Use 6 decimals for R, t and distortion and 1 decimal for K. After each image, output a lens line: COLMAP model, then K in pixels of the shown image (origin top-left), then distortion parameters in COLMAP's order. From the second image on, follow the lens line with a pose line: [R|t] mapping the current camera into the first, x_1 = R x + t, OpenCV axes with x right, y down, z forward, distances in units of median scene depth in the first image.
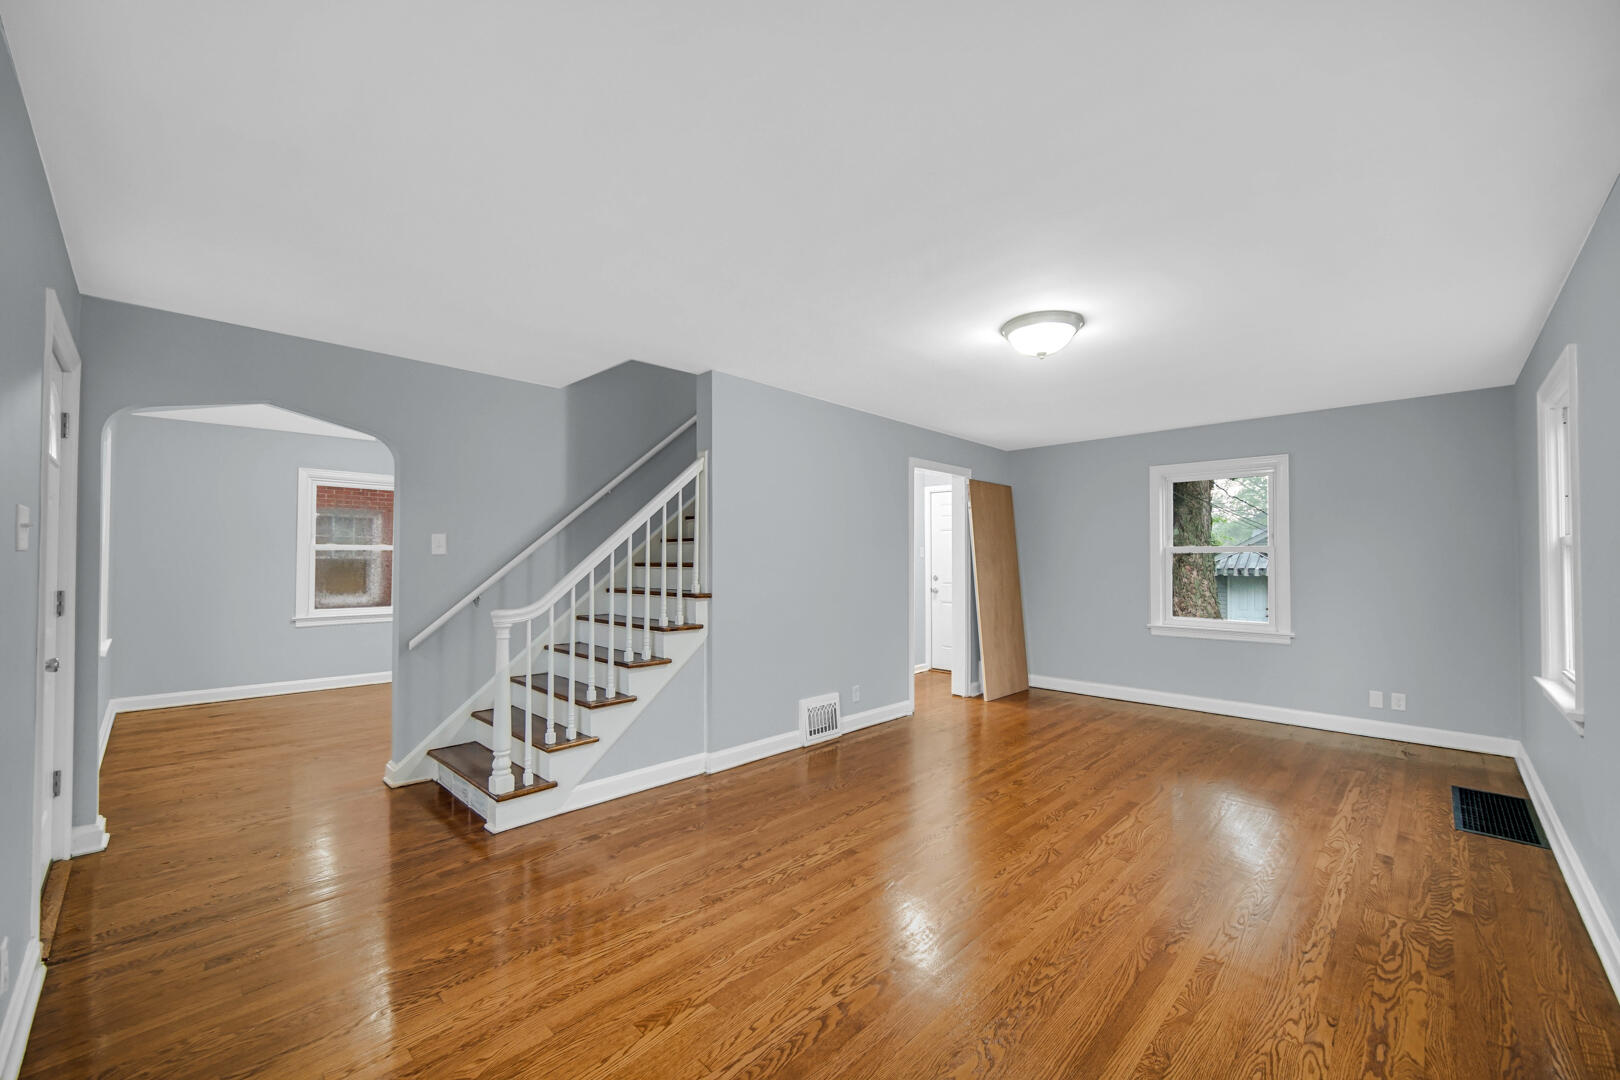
lens RADIAL K [[636.4, 0, 805.9], [0, 636.4, 546.0], [0, 0, 1]] dist [-0.003239, -0.000047]
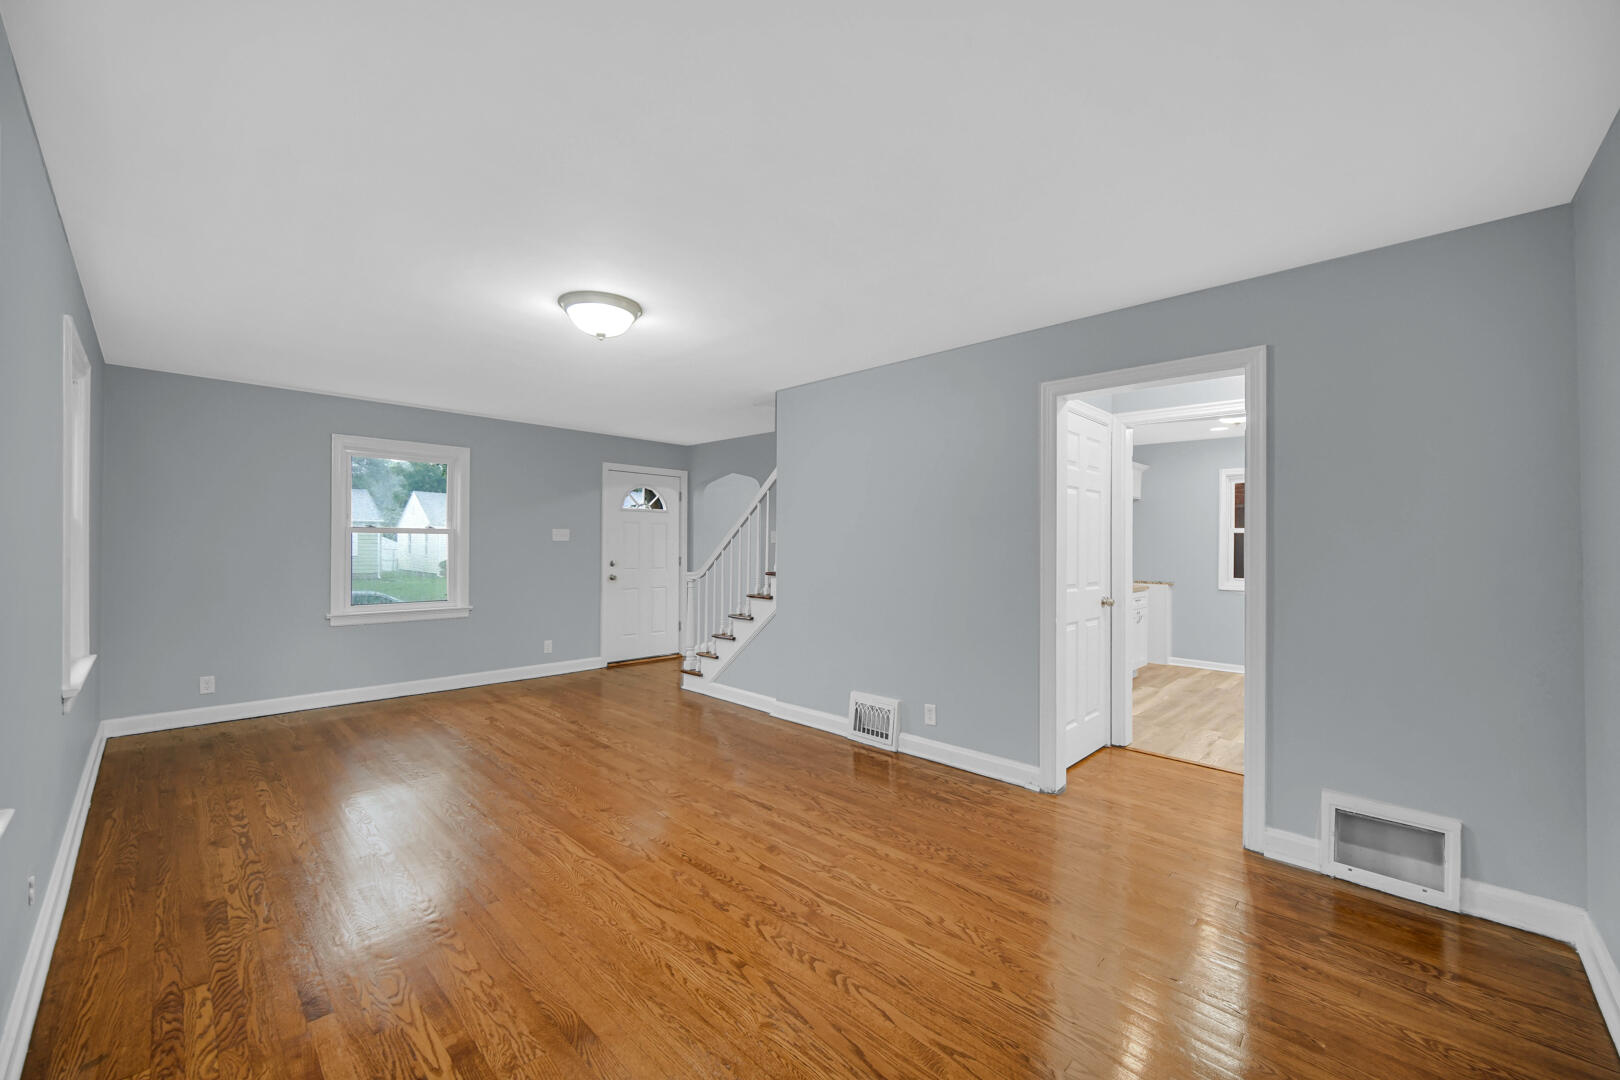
lens RADIAL K [[636.4, 0, 805.9], [0, 636.4, 546.0], [0, 0, 1]] dist [-0.003239, -0.000047]
pose [[0.002741, -0.004510, -0.999986, 1.368033], [0.011276, 0.999926, -0.004479, 0.035546], [0.999933, -0.011263, 0.002792, 1.316838]]
